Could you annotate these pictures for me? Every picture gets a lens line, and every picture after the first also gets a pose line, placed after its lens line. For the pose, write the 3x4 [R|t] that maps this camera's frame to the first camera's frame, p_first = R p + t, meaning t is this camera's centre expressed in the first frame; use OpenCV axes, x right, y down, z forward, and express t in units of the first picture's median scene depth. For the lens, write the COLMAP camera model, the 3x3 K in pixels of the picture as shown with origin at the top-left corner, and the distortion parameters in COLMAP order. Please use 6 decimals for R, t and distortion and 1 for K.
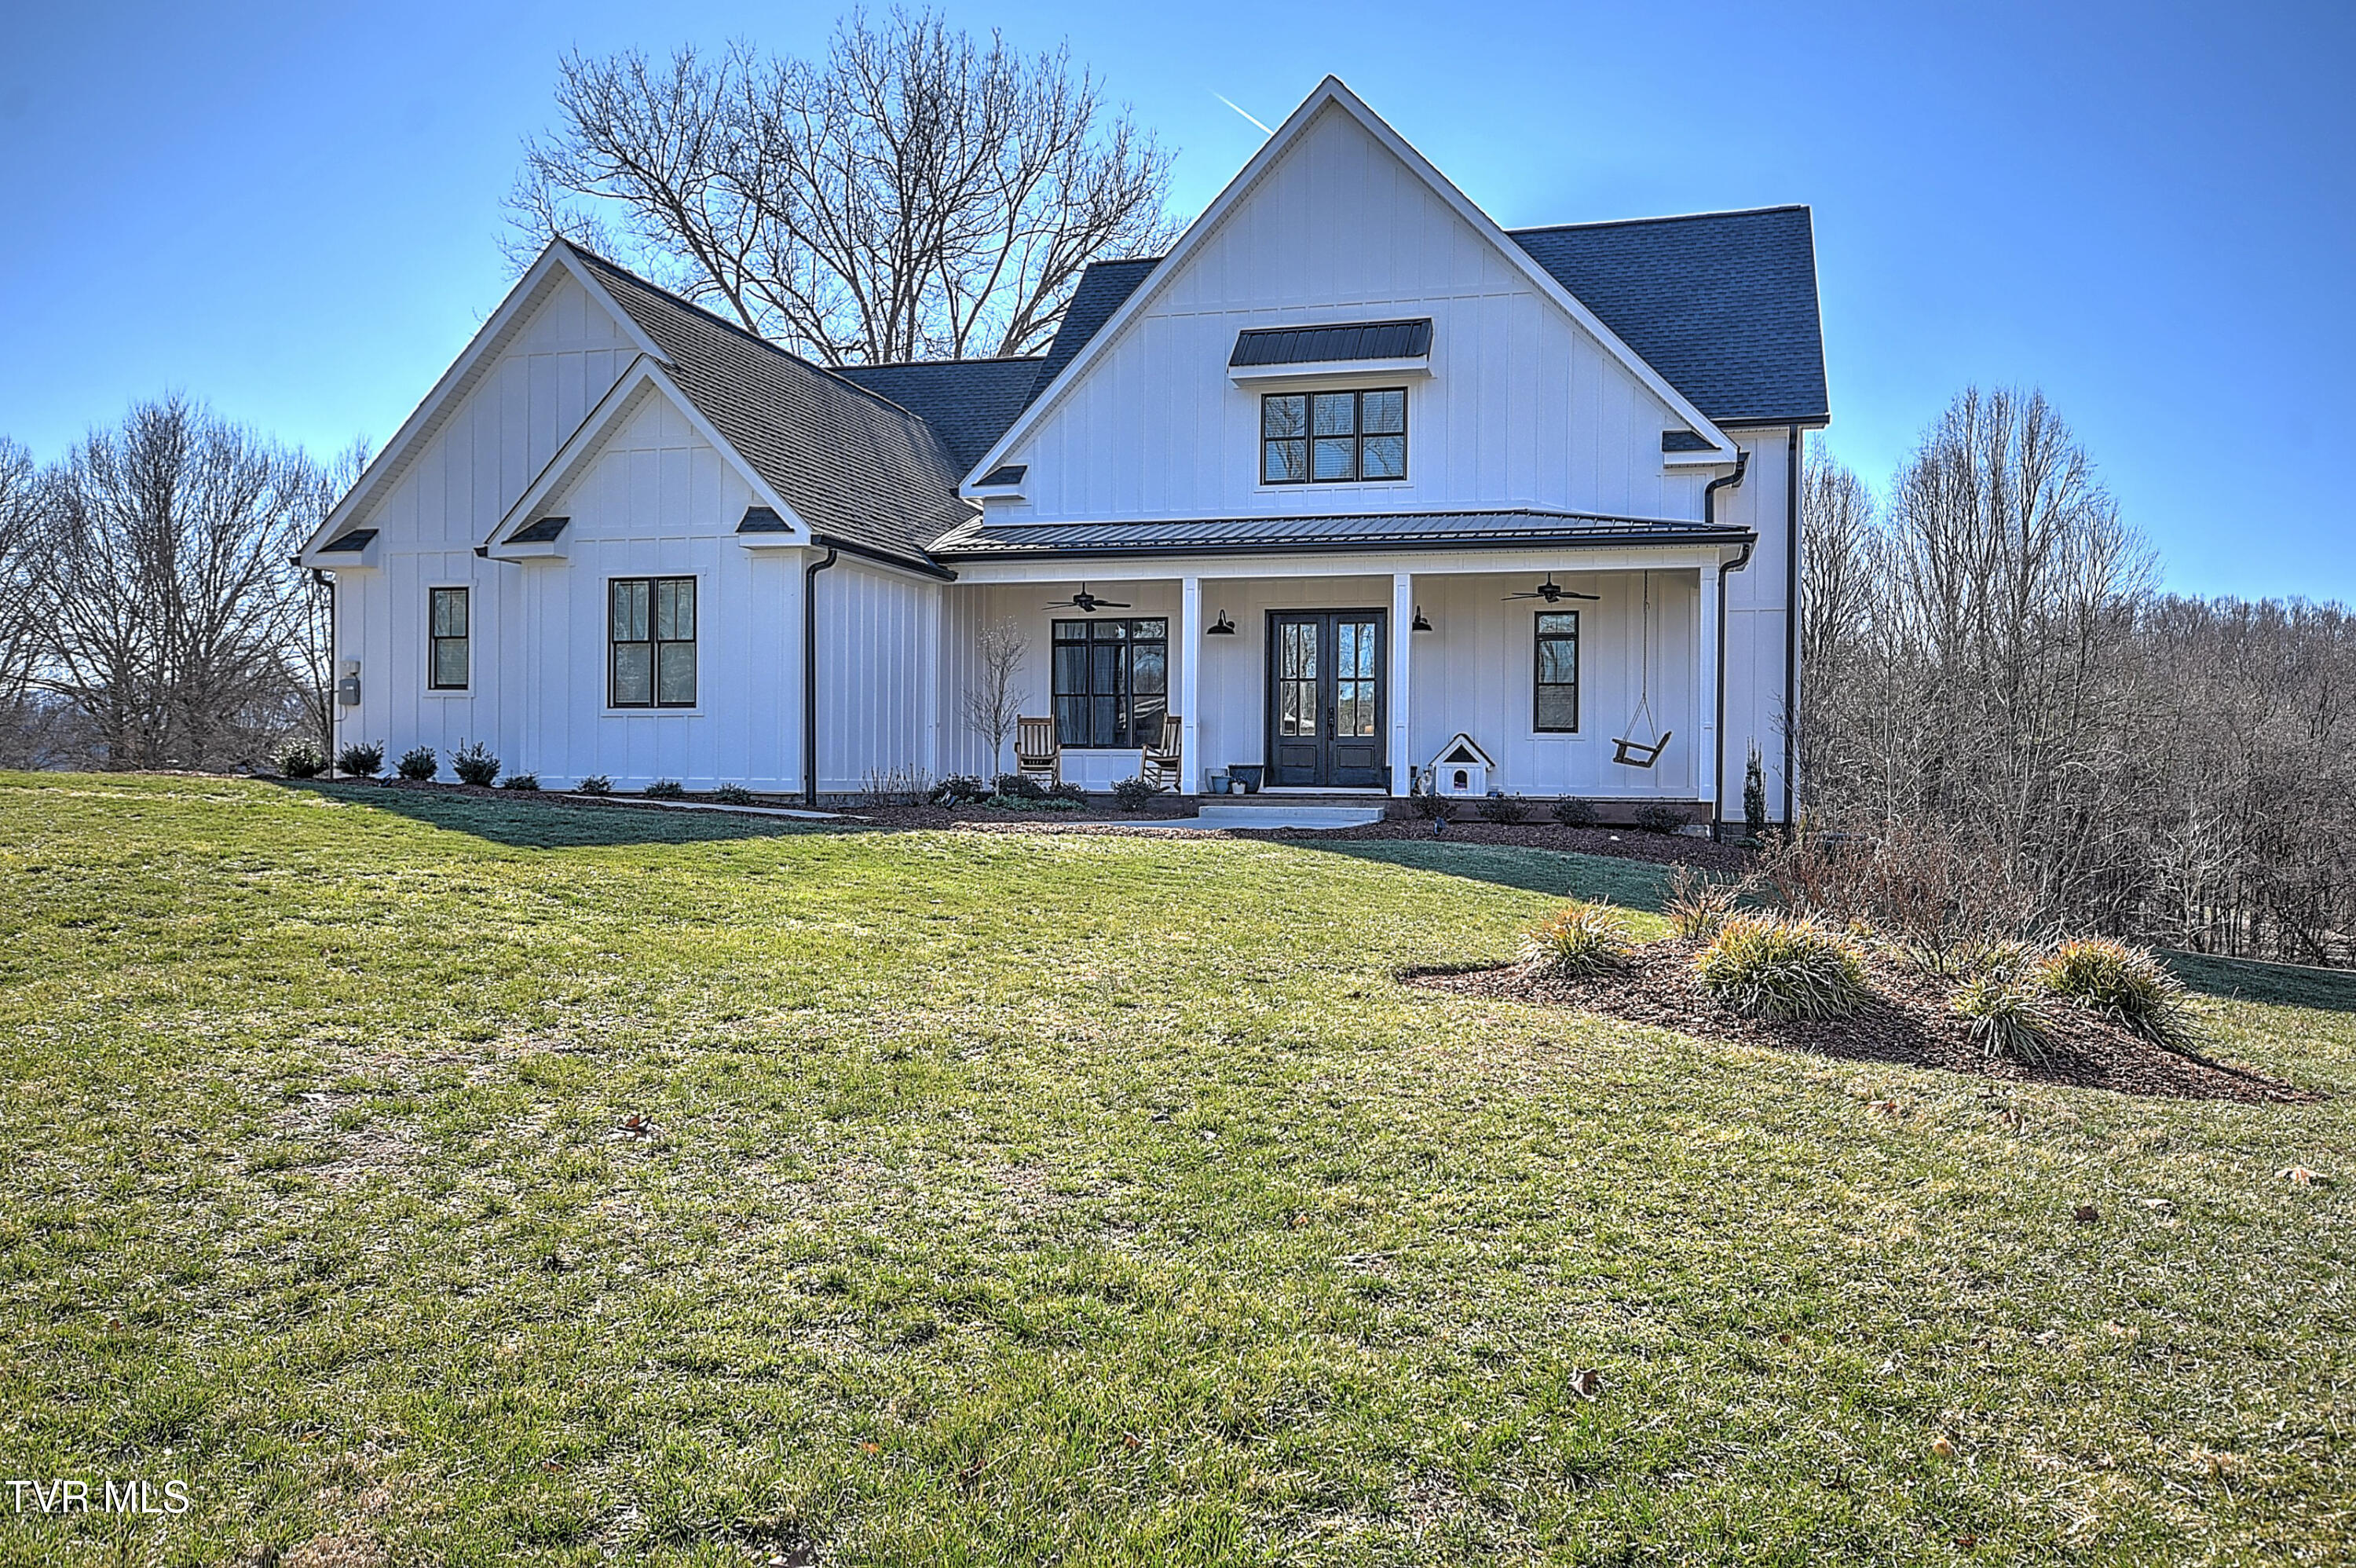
lens RADIAL K [[1752.2, 0, 1178.0], [0, 1752.2, 784.0], [0, 0, 1]] dist [0.008118, 0.005931]
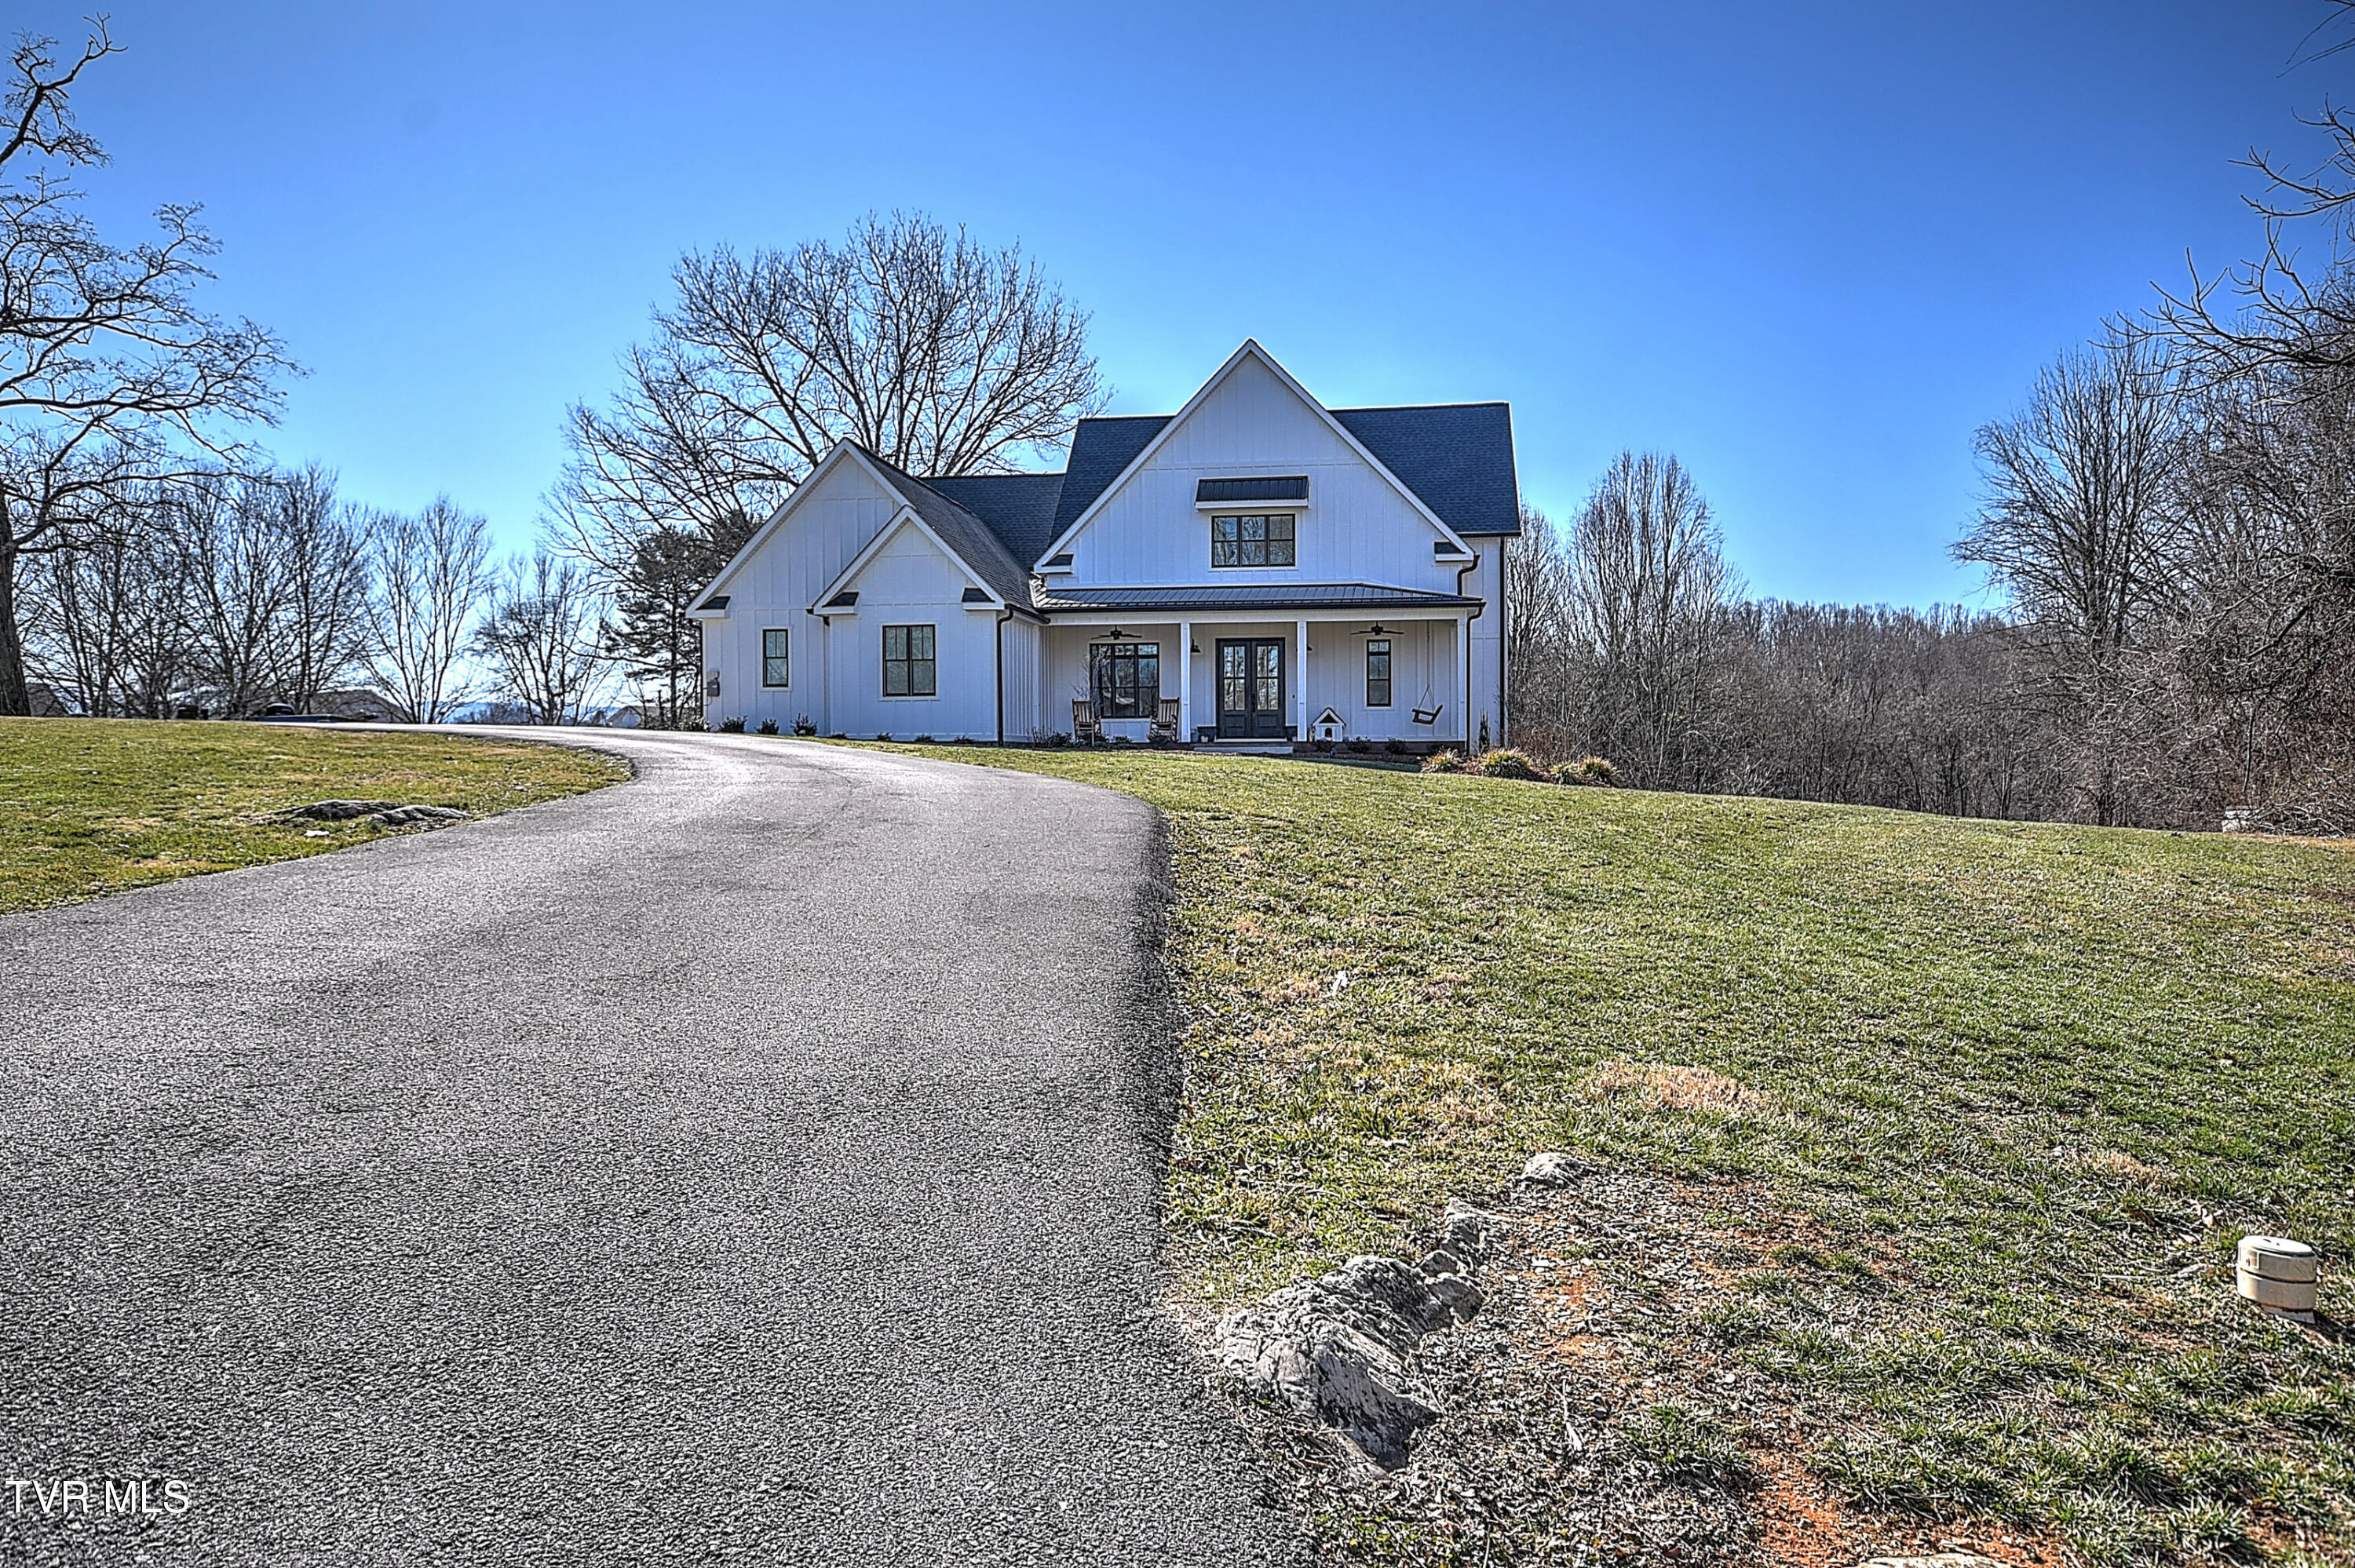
lens RADIAL K [[1585.2, 0, 1177.5], [0, 1585.2, 784.0], [0, 0, 1]] dist [-0.001116, -0.000765]
pose [[0.990545, -0.015009, 0.136367, -0.217738], [0.013555, 0.999841, 0.011584, 0.029311], [-0.136519, -0.009626, 0.990591, -0.603840]]
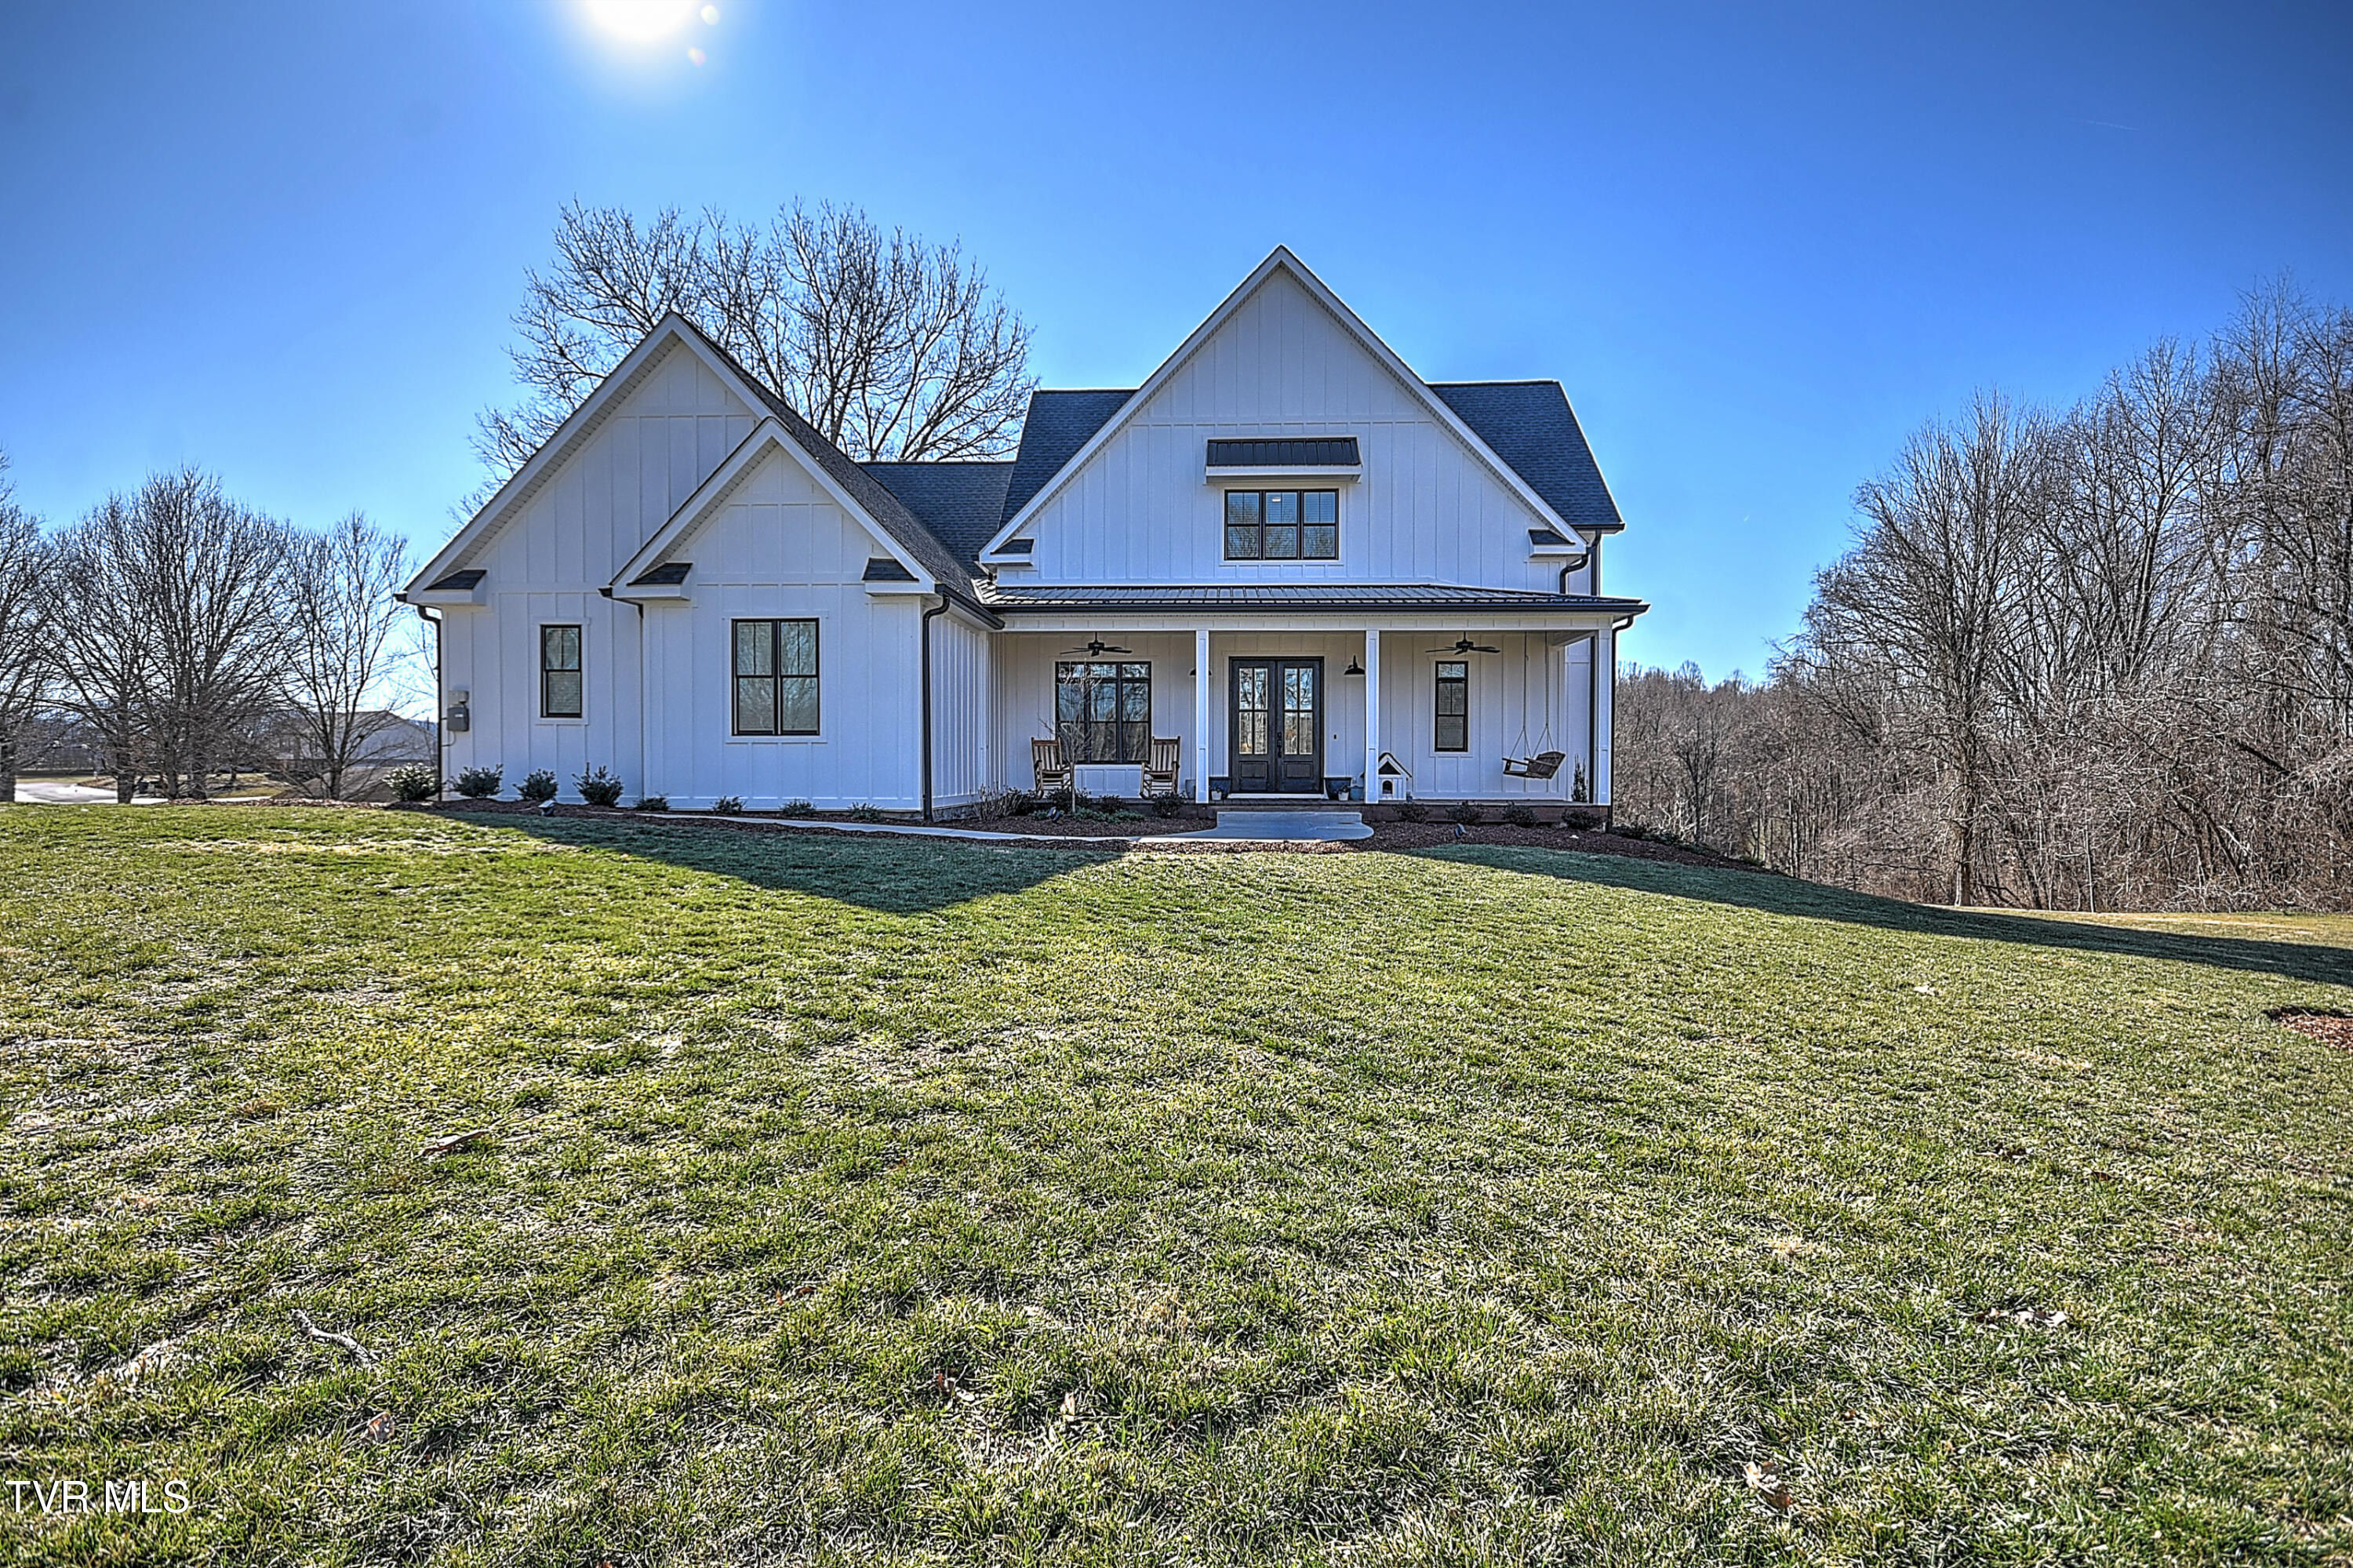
lens RADIAL K [[1106.9, 0, 1161.6], [0, 1106.9, 779.7], [0, 0, 1]] dist [0.000870, -0.000331]
pose [[0.975436, -0.008852, 0.220105, -0.187878], [0.006874, 0.999929, 0.009751, -0.017756], [-0.220176, -0.007998, 0.975427, 0.222521]]
